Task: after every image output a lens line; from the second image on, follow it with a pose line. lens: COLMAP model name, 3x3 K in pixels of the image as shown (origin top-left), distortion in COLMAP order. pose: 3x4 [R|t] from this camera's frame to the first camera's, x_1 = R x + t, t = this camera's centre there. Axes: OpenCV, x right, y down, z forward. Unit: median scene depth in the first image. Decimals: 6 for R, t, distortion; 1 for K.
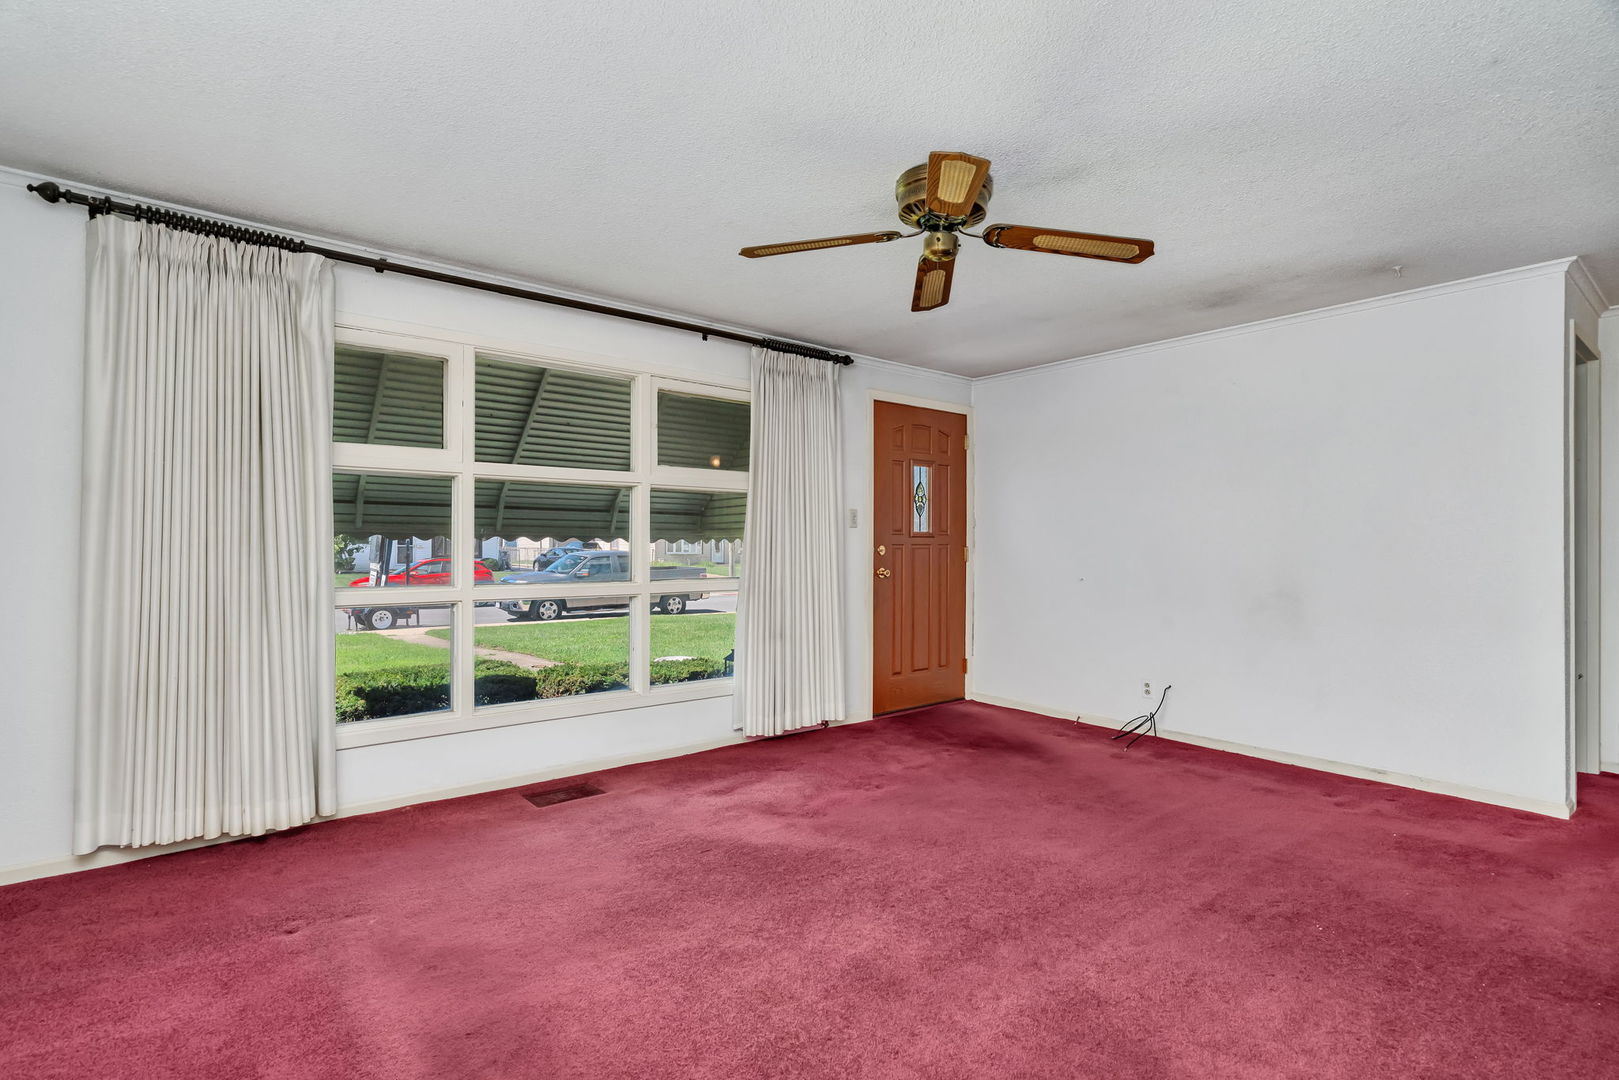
lens RADIAL K [[763.7, 0, 801.7], [0, 763.7, 539.6], [0, 0, 1]] dist [-0.036442, 0.000220]
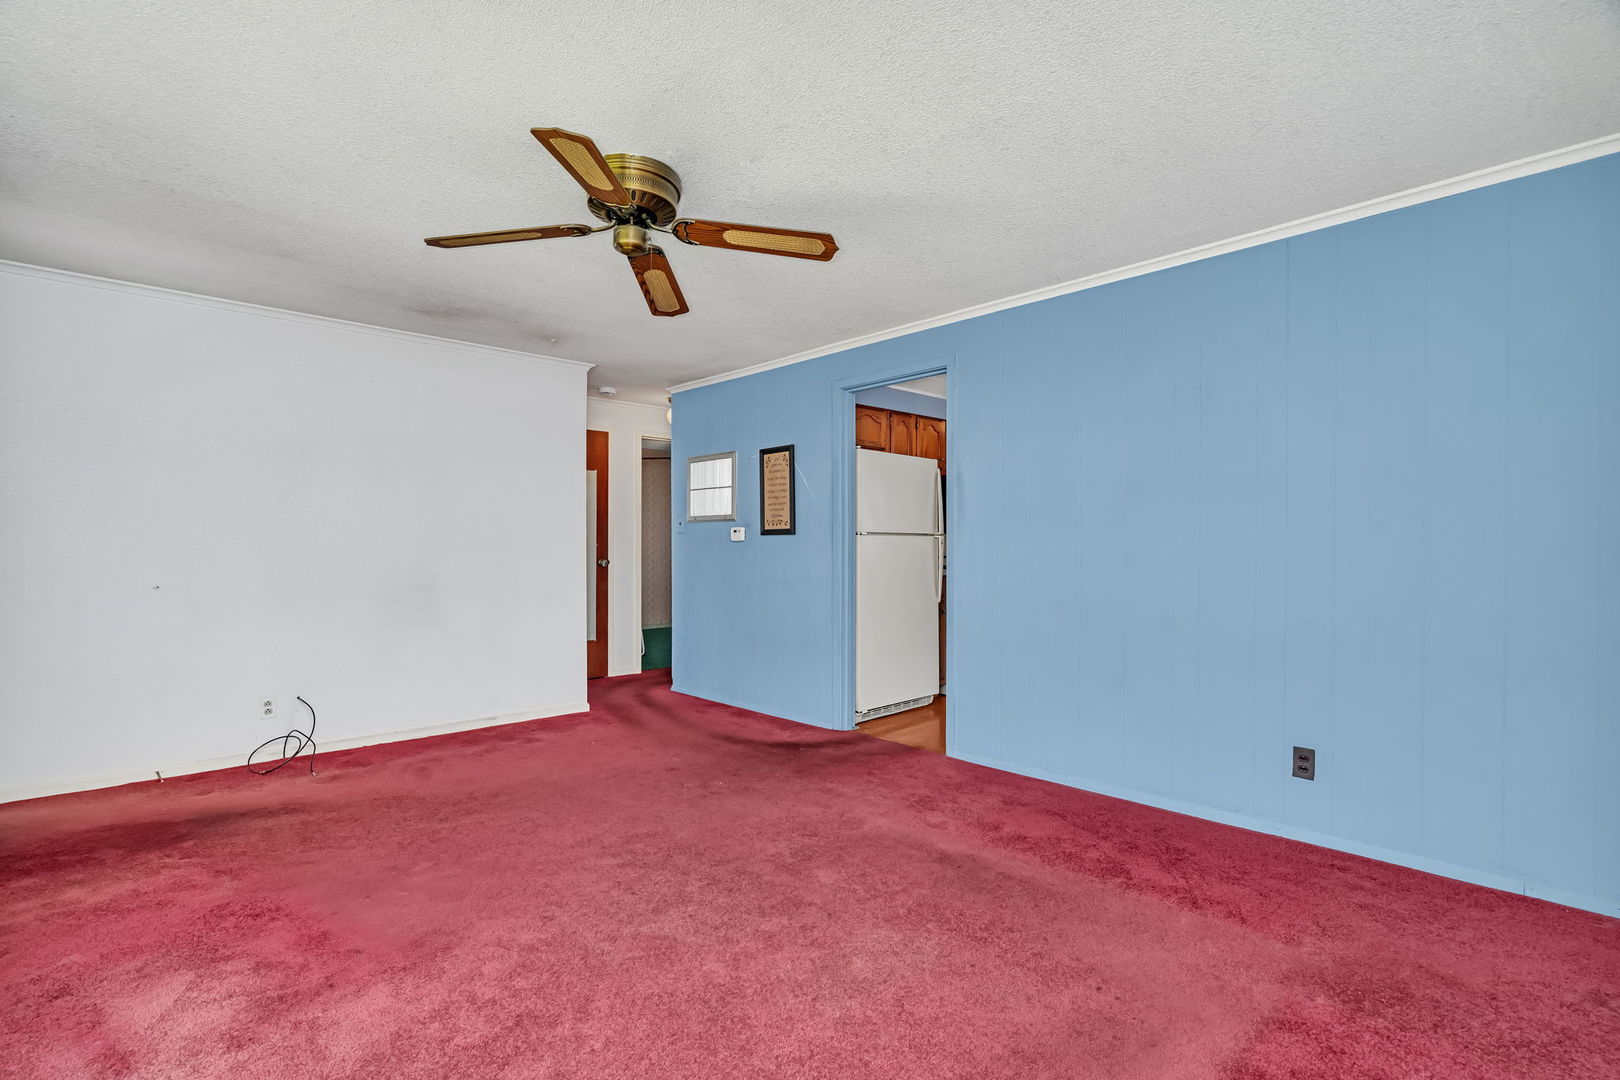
lens RADIAL K [[764.1, 0, 802.2], [0, 764.1, 539.6], [0, 0, 1]] dist [-0.036442, 0.000220]
pose [[-0.065533, -0.007626, 0.997821, -0.567248], [-0.001459, 0.999970, 0.007547, -0.003881], [-0.997849, -0.000961, -0.065542, 0.576771]]
